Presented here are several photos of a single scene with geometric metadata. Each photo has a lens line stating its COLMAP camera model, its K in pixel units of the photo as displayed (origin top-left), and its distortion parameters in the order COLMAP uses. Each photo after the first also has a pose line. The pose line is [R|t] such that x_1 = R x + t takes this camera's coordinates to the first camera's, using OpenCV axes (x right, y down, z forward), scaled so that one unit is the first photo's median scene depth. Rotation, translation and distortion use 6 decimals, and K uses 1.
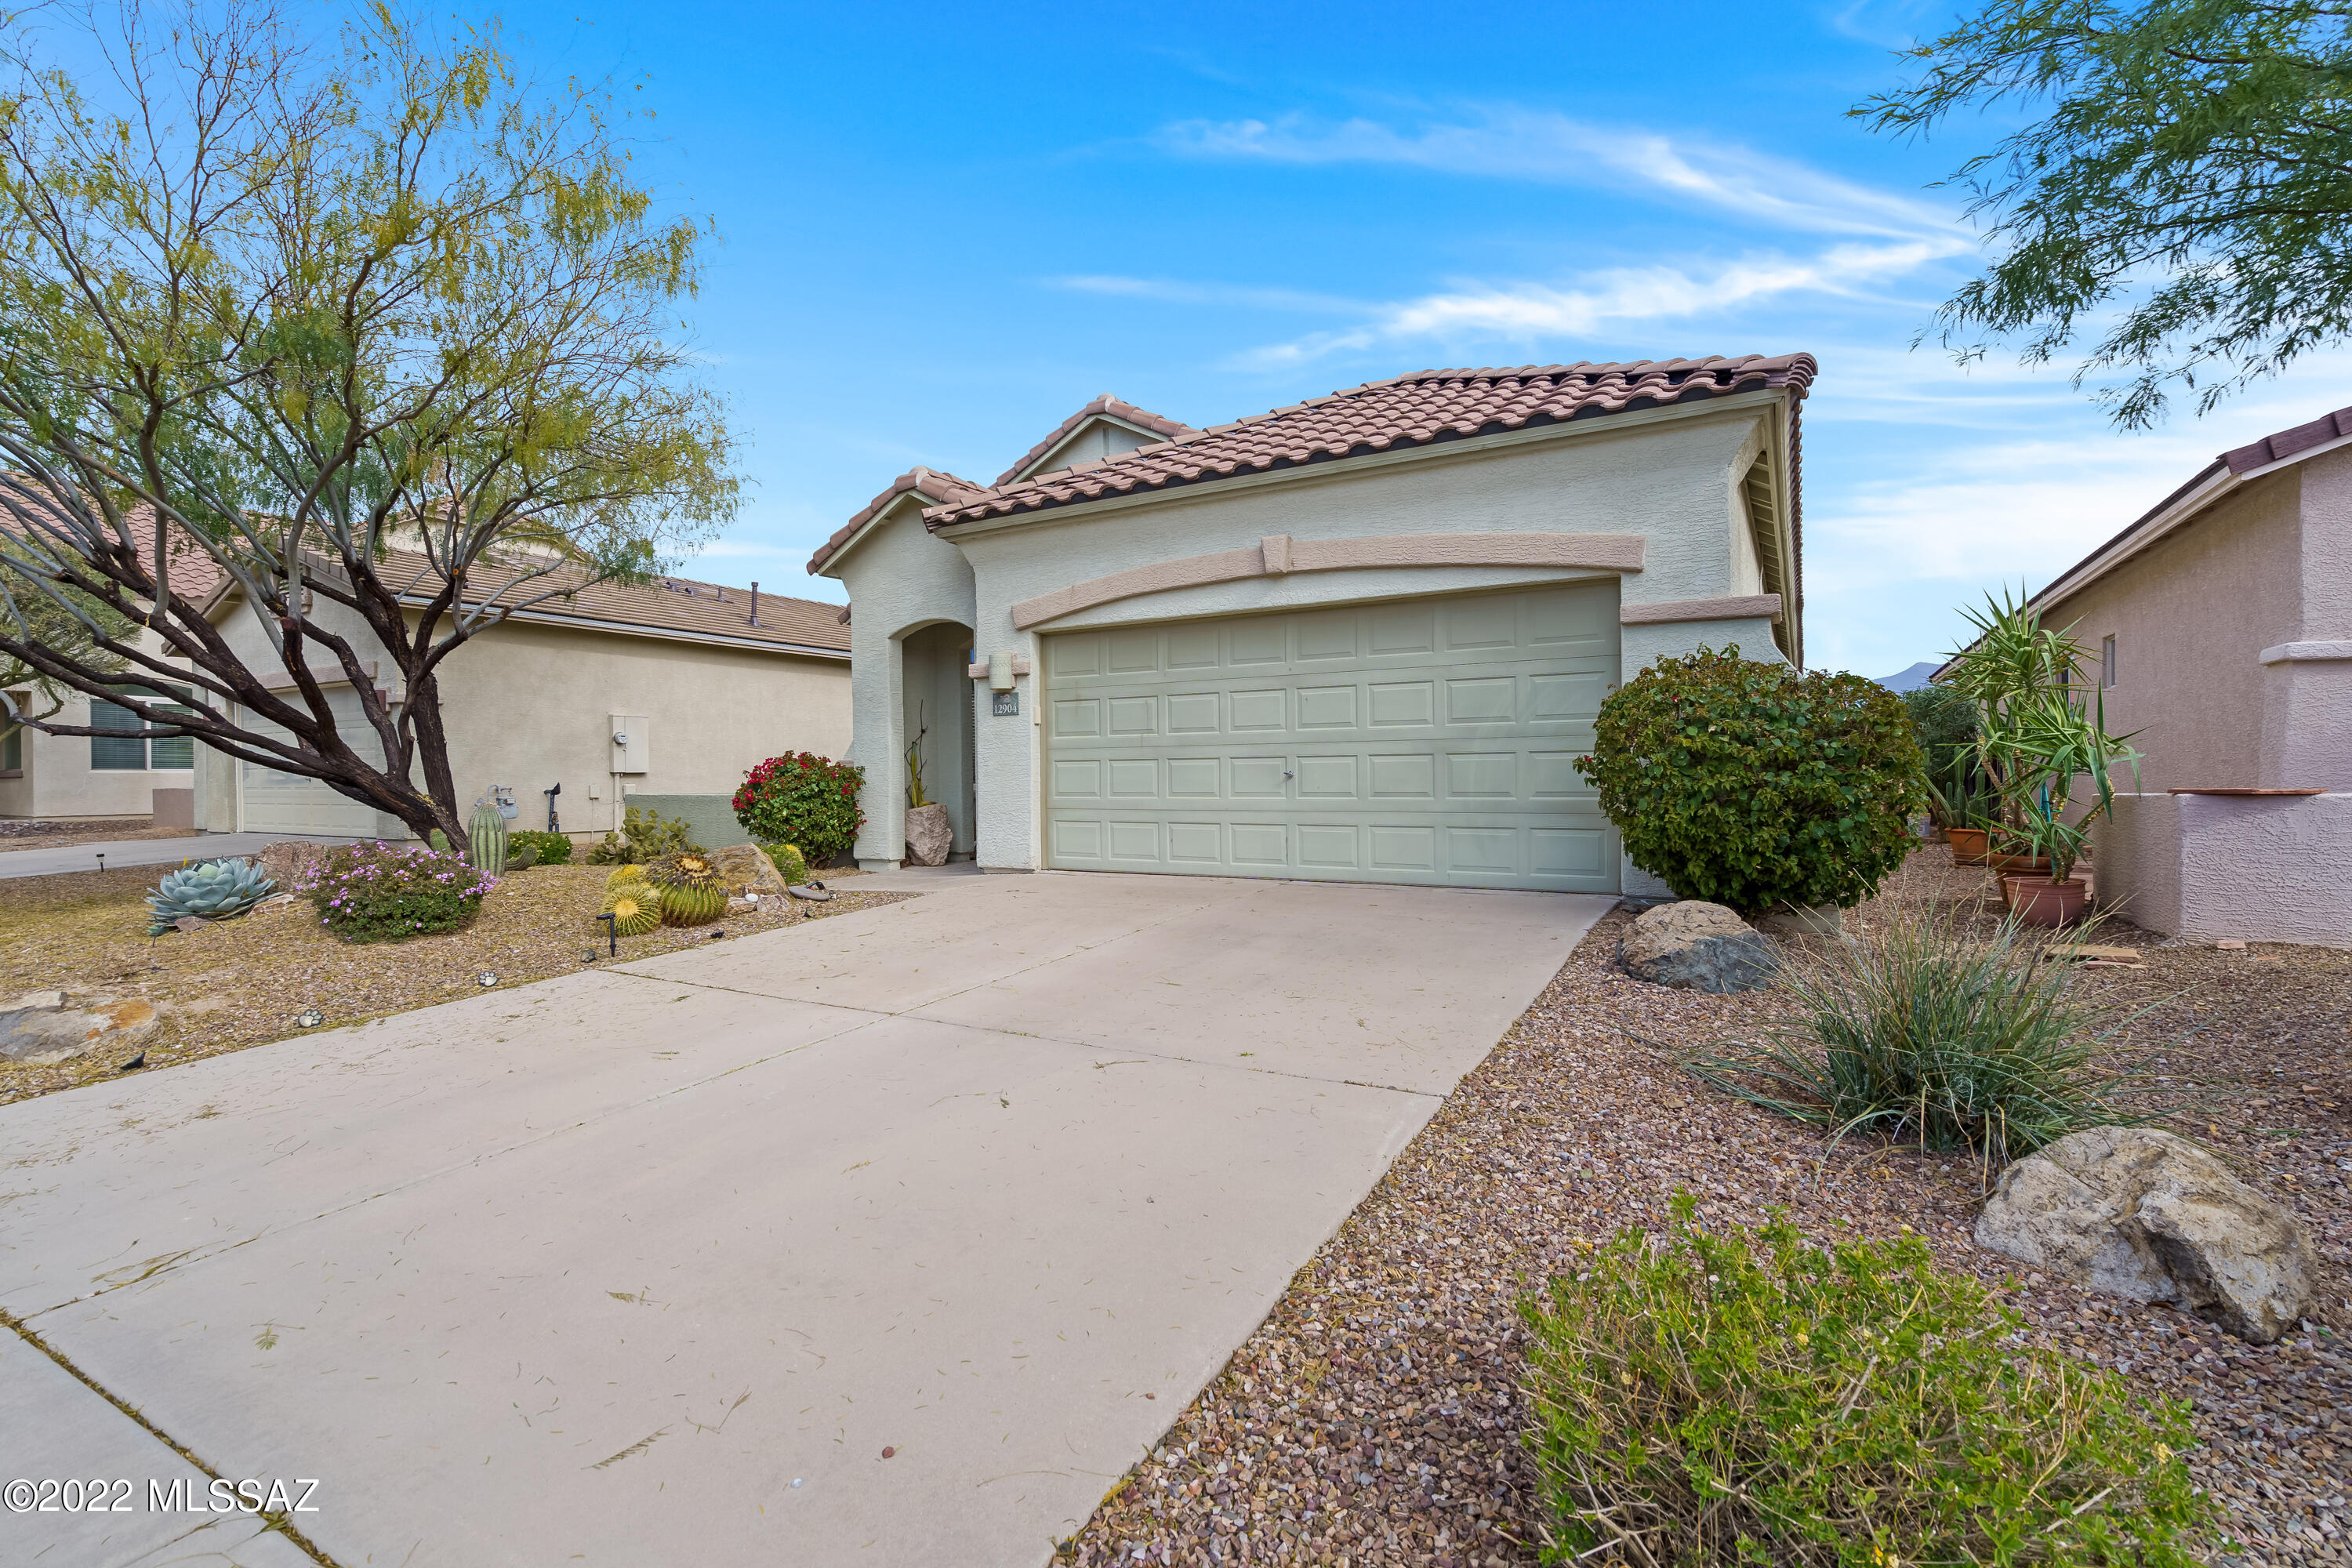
lens RADIAL K [[1090.2, 0, 1183.5], [0, 1090.2, 773.9], [0, 0, 1]] dist [-0.005762, 0.001905]
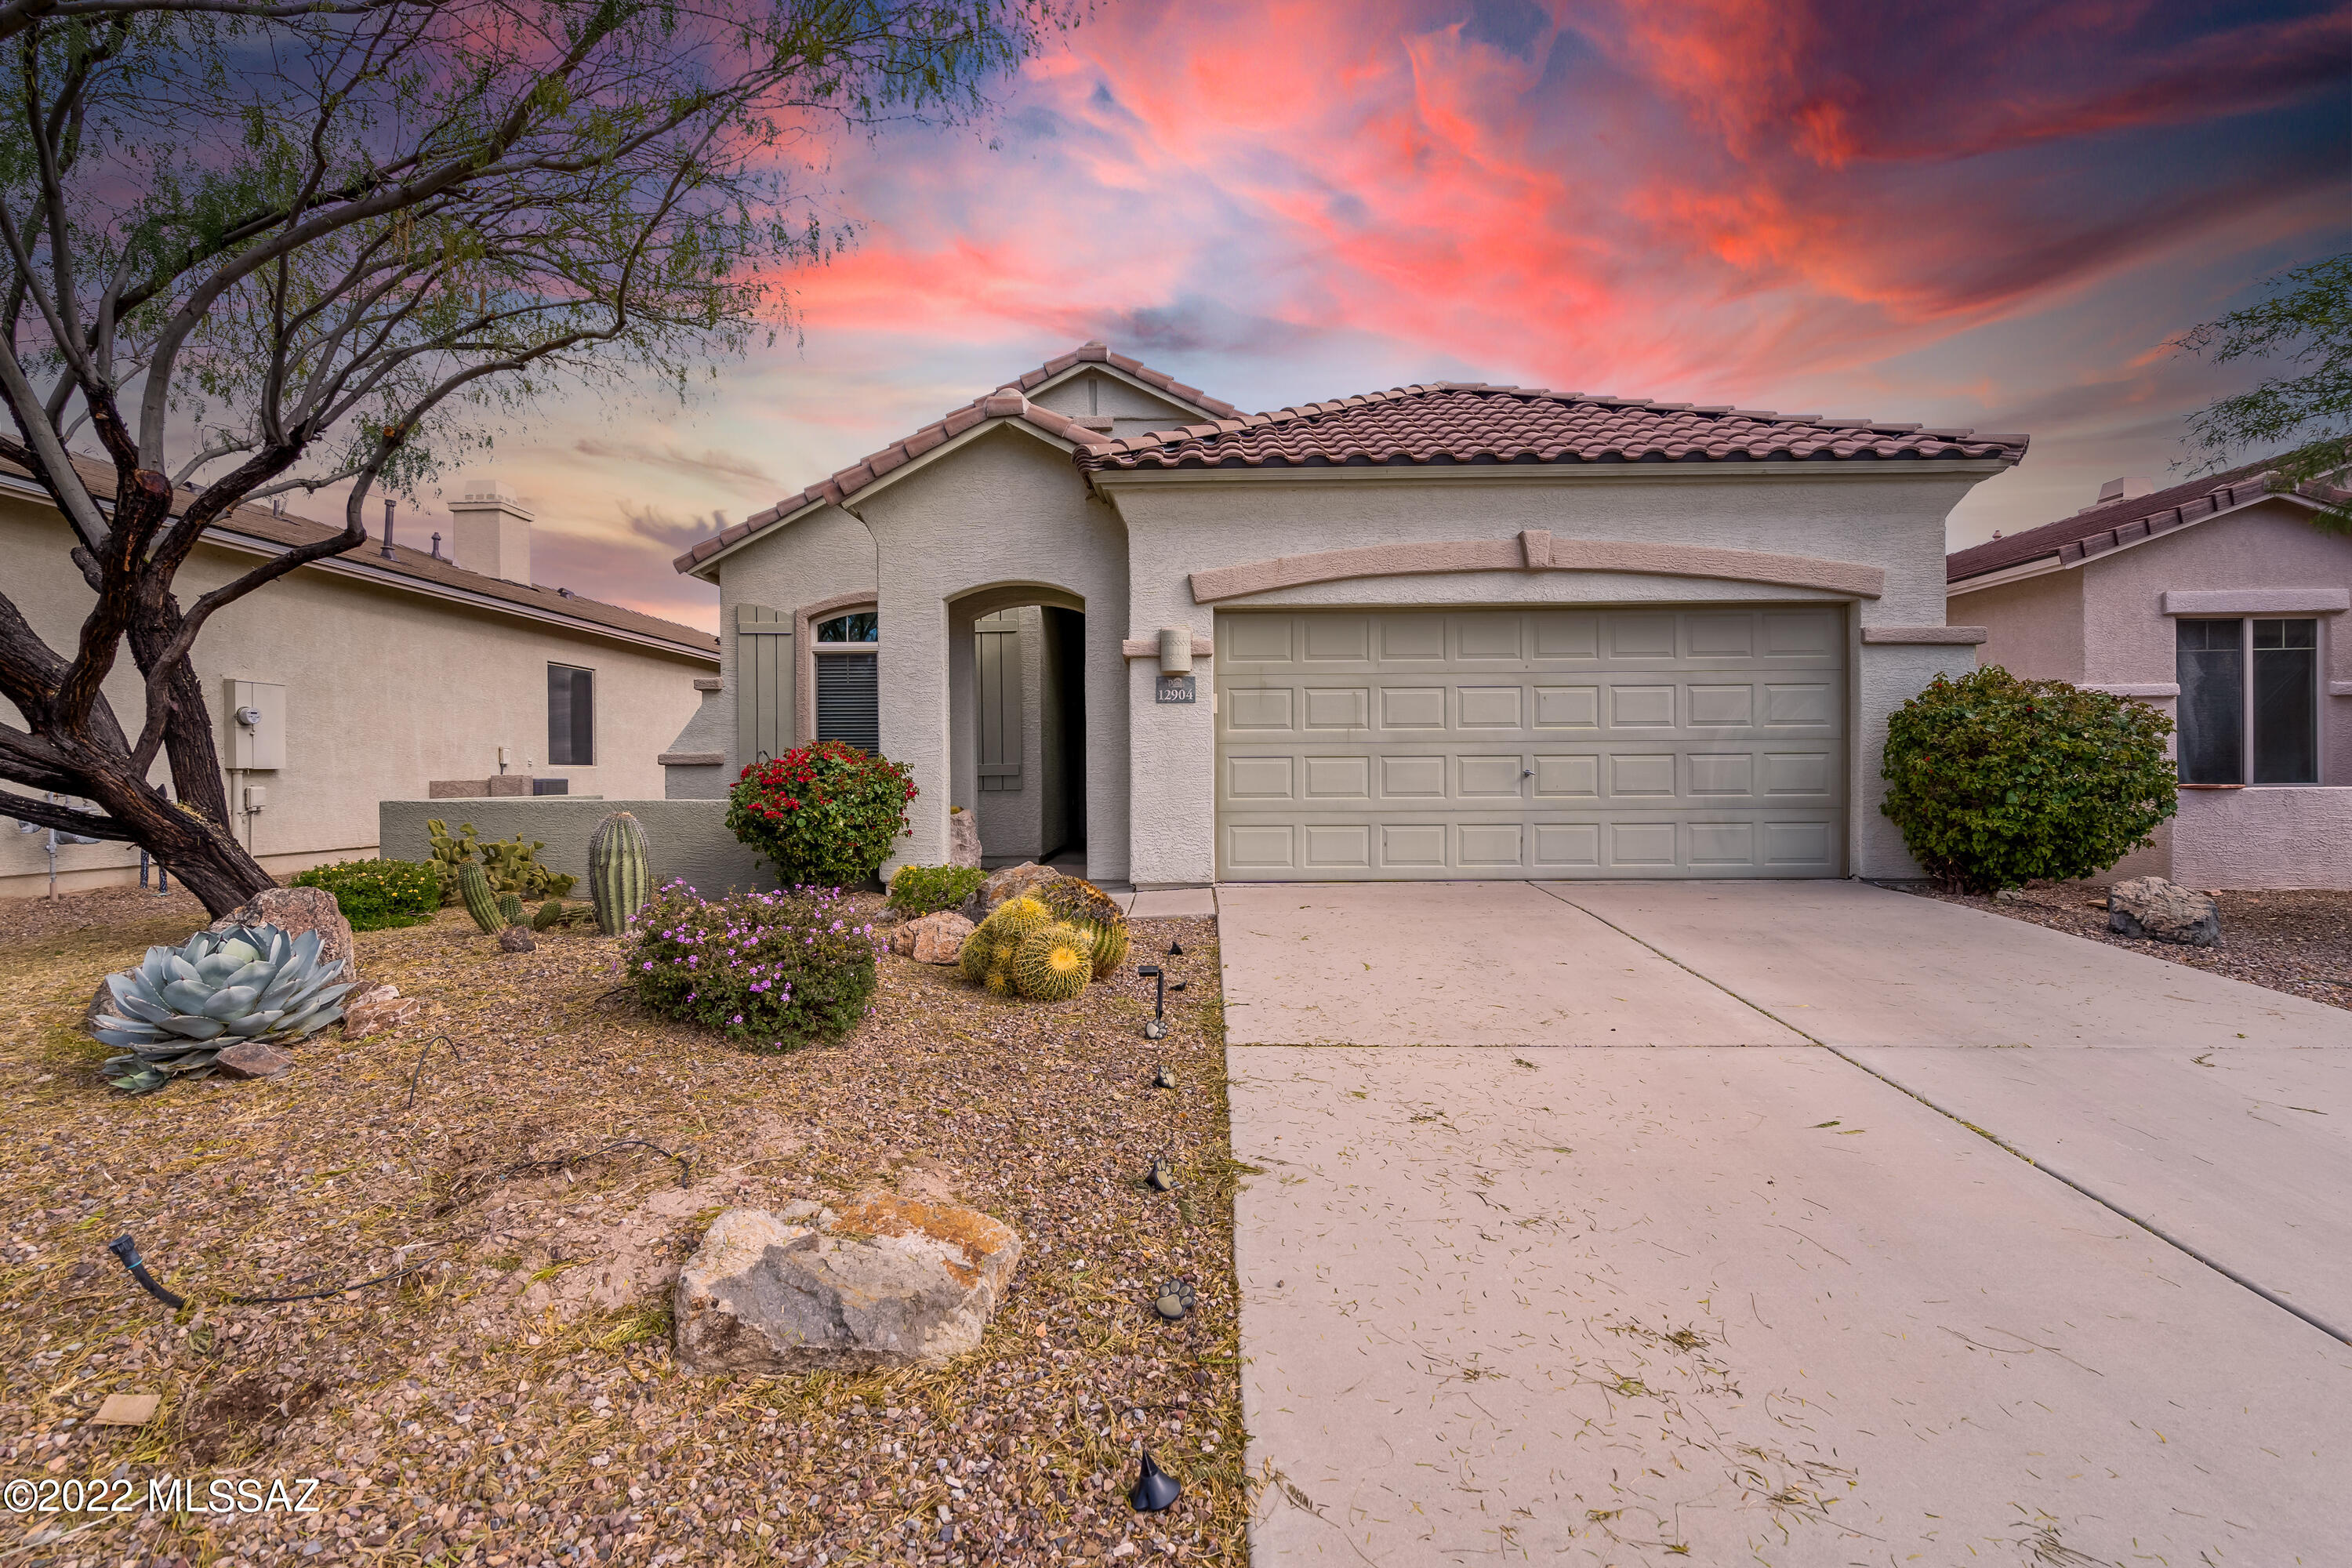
lens RADIAL K [[1090.2, 0, 1188.2], [0, 1090.2, 789.1], [0, 0, 1]] dist [-0.005762, 0.001905]
pose [[0.869166, -0.000399, 0.494519, -0.638796], [-0.002792, 0.999980, 0.005714, 0.009848], [-0.494512, -0.006348, 0.869148, 0.285512]]
